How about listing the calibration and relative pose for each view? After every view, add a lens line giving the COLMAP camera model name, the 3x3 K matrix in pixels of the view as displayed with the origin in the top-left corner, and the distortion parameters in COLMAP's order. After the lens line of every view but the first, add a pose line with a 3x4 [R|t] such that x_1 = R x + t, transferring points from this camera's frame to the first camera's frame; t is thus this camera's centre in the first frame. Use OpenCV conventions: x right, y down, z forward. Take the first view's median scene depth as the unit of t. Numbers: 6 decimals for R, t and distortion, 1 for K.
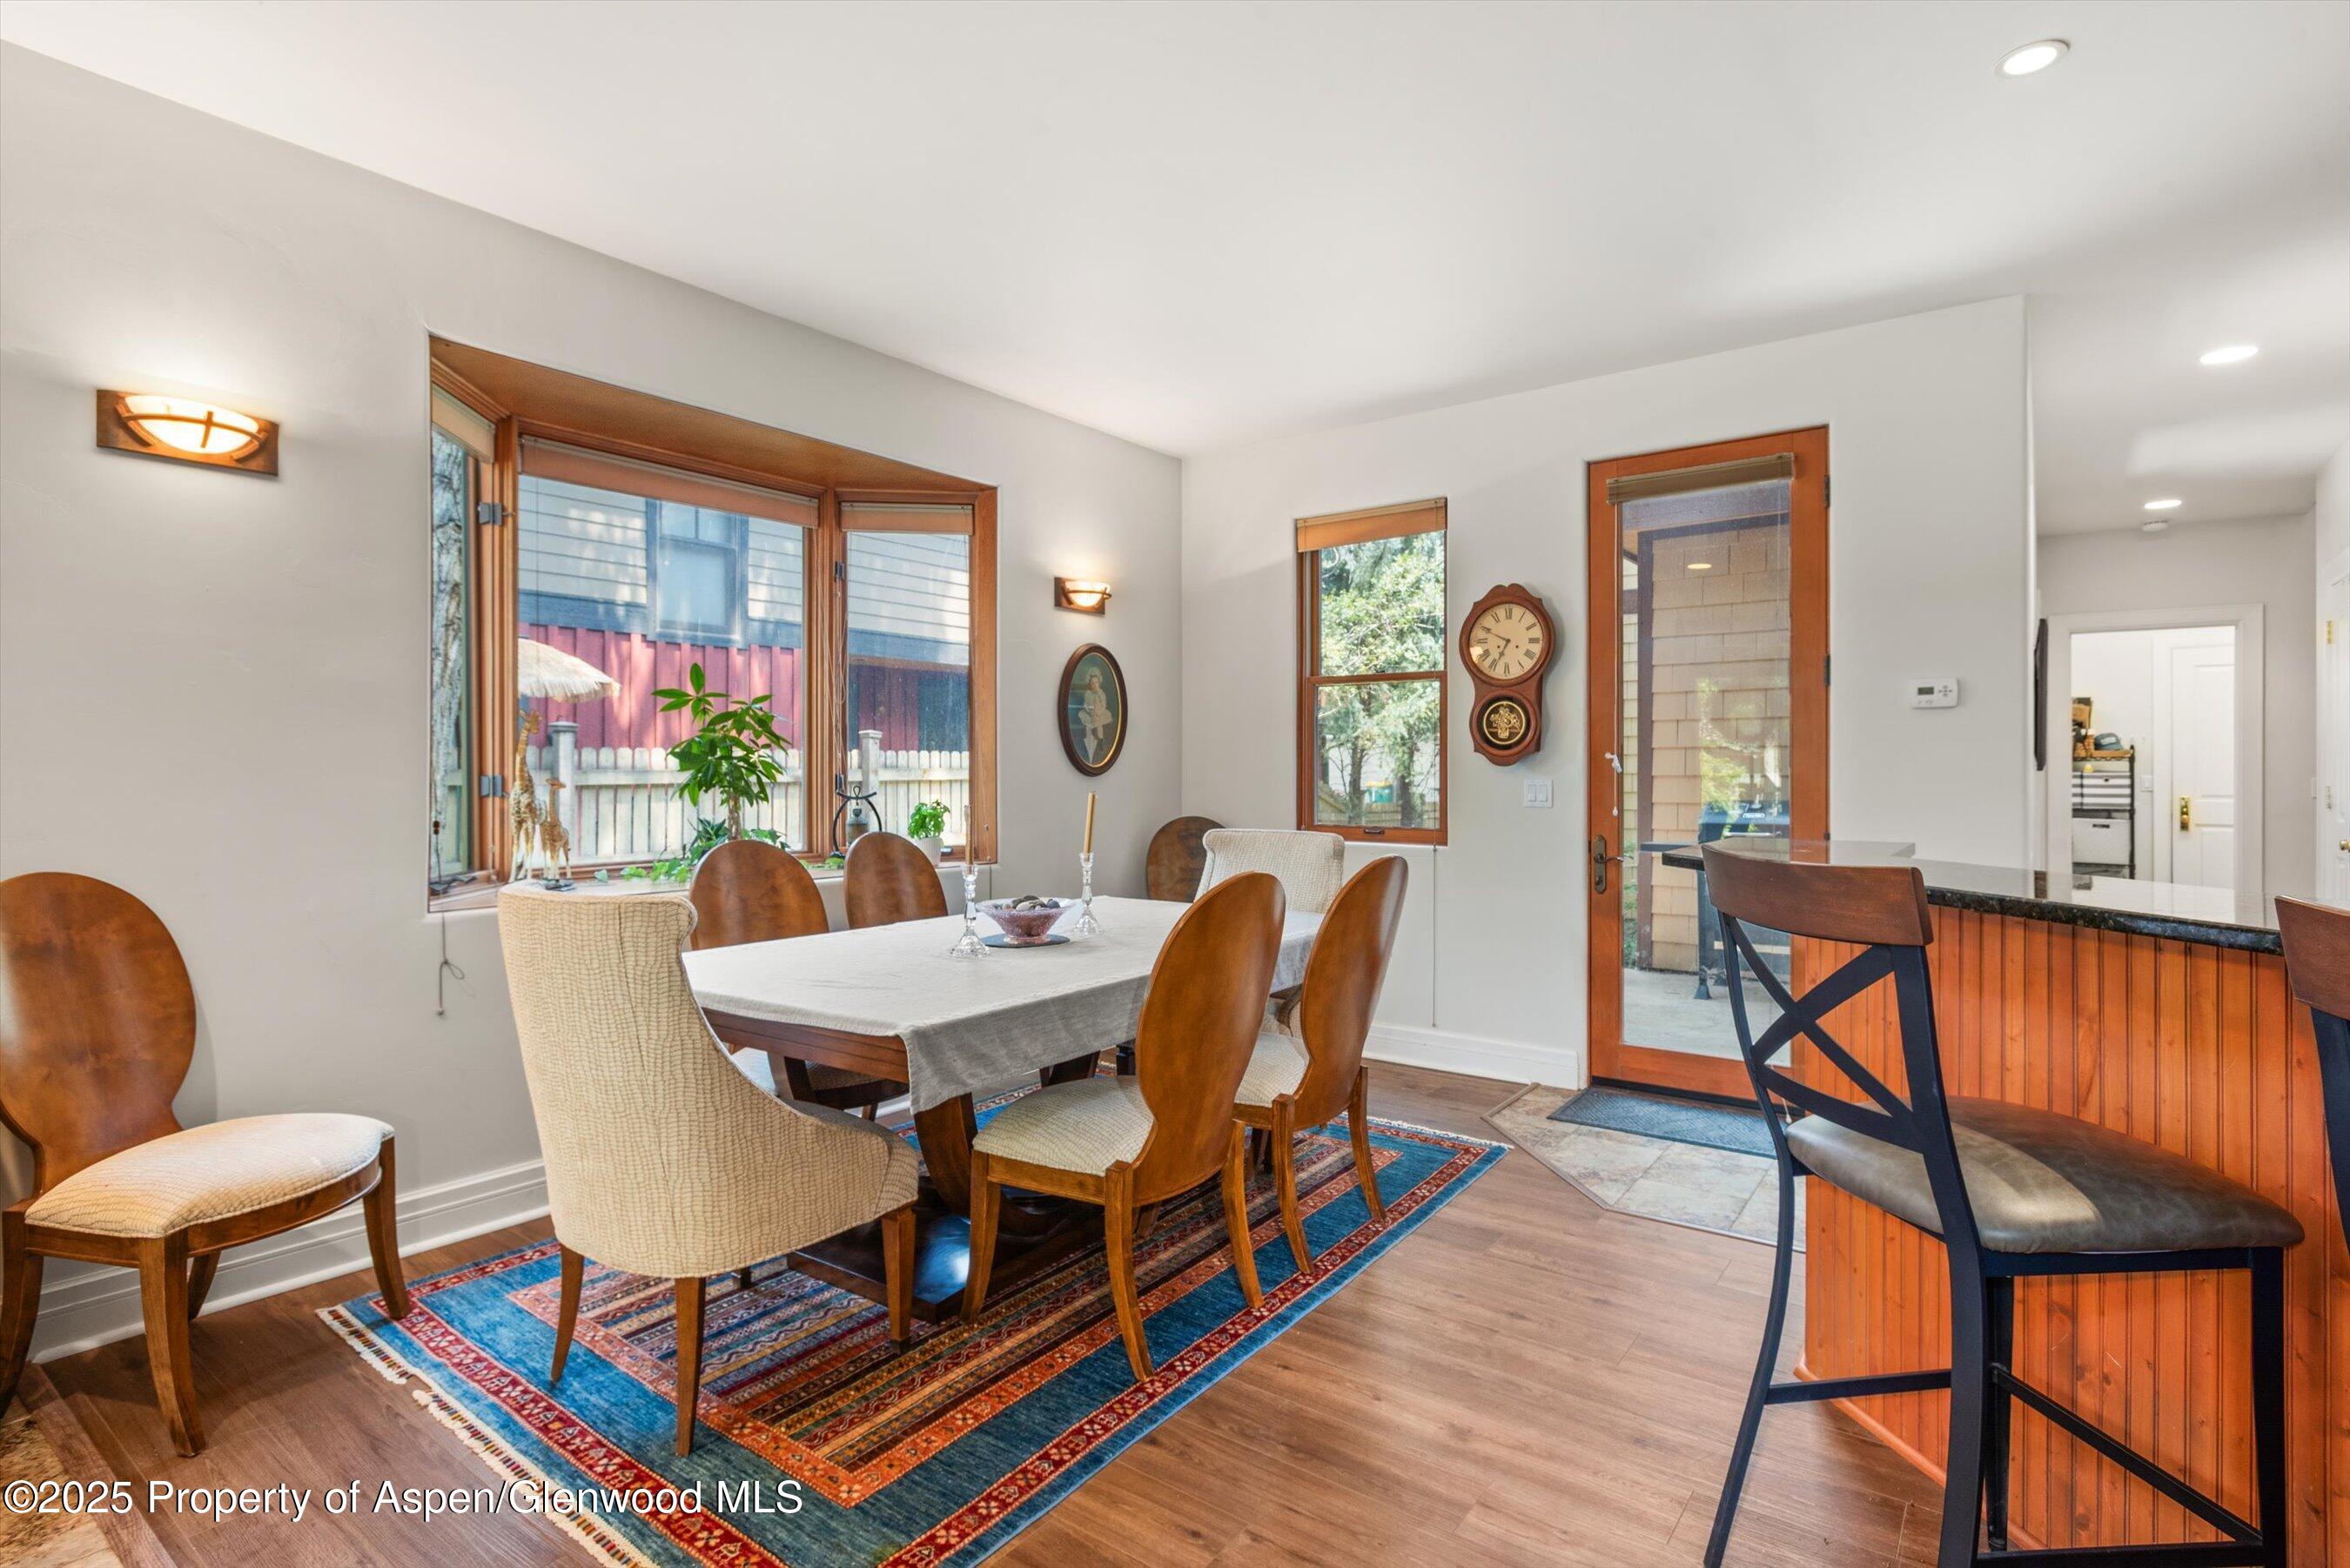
lens RADIAL K [[1140.6, 0, 1176.2], [0, 1140.6, 774.5], [0, 0, 1]] dist [0.004855, -0.000254]
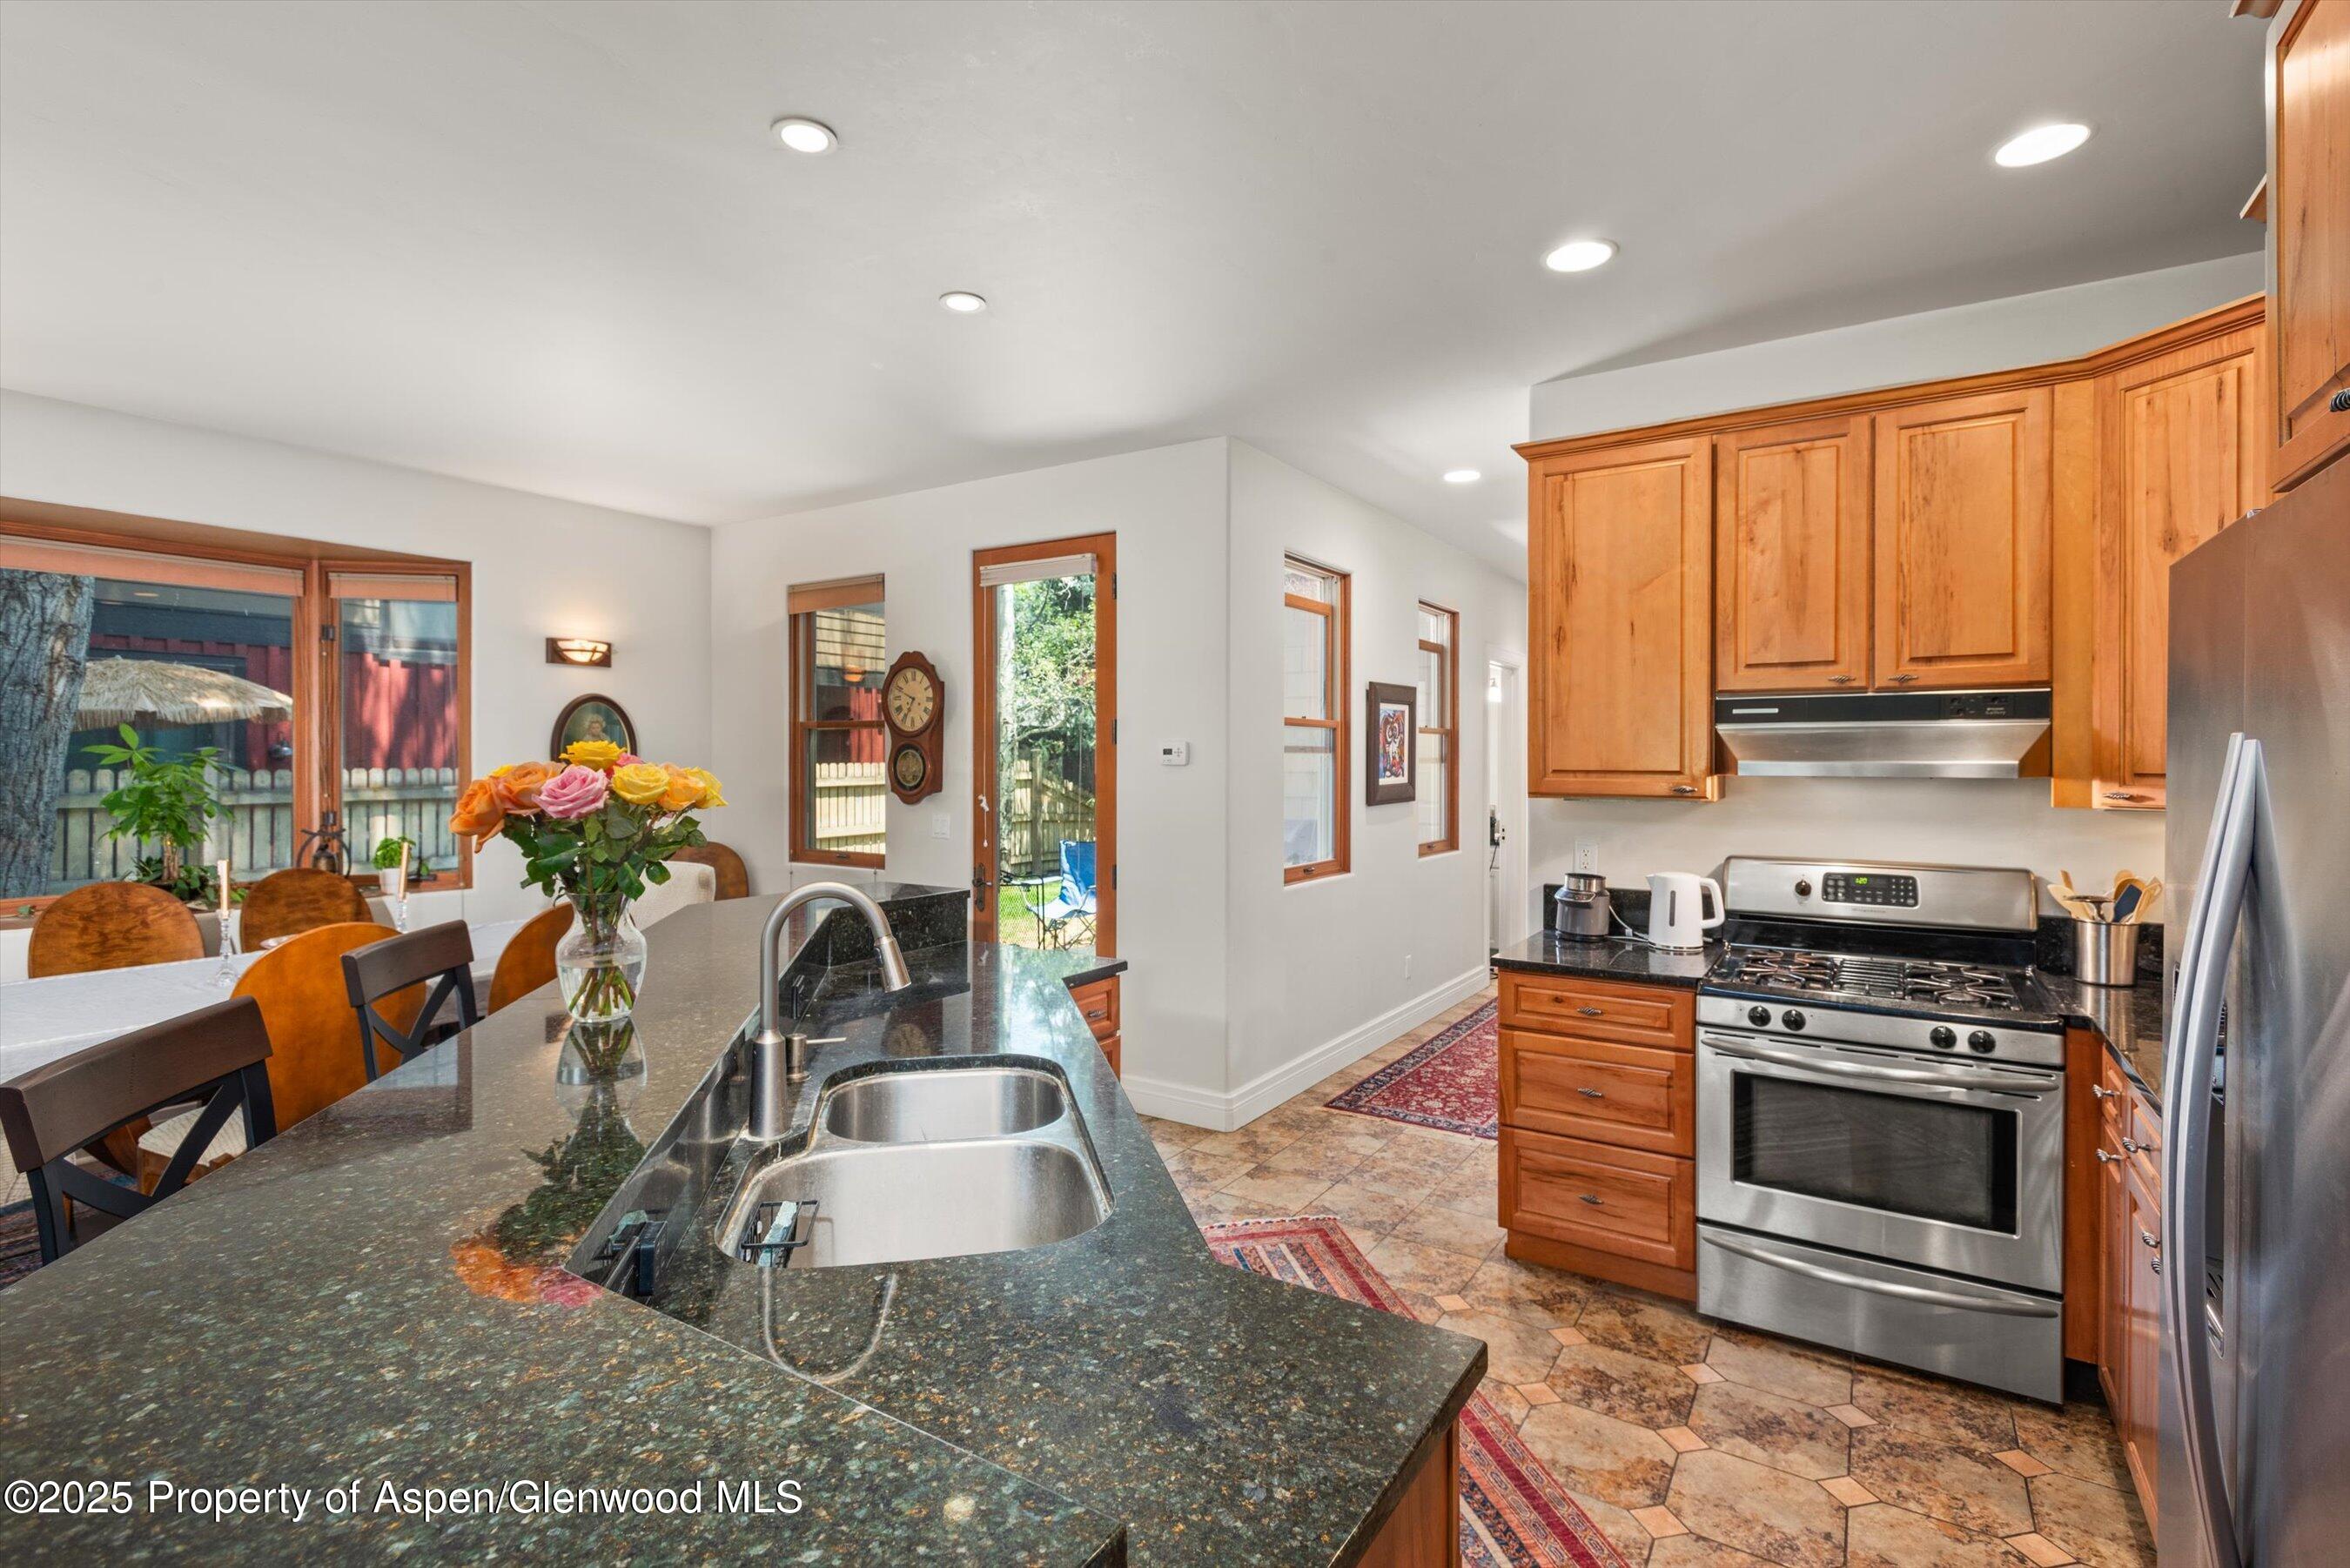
lens RADIAL K [[1079.0, 0, 1164.8], [0, 1079.0, 758.6], [0, 0, 1]] dist [0.003199, 0.000253]
pose [[0.998122, 0.001698, 0.061235, 0.480241], [-0.001543, 0.999995, -0.002589, -0.051817], [-0.061240, 0.002489, 0.998120, -0.135357]]
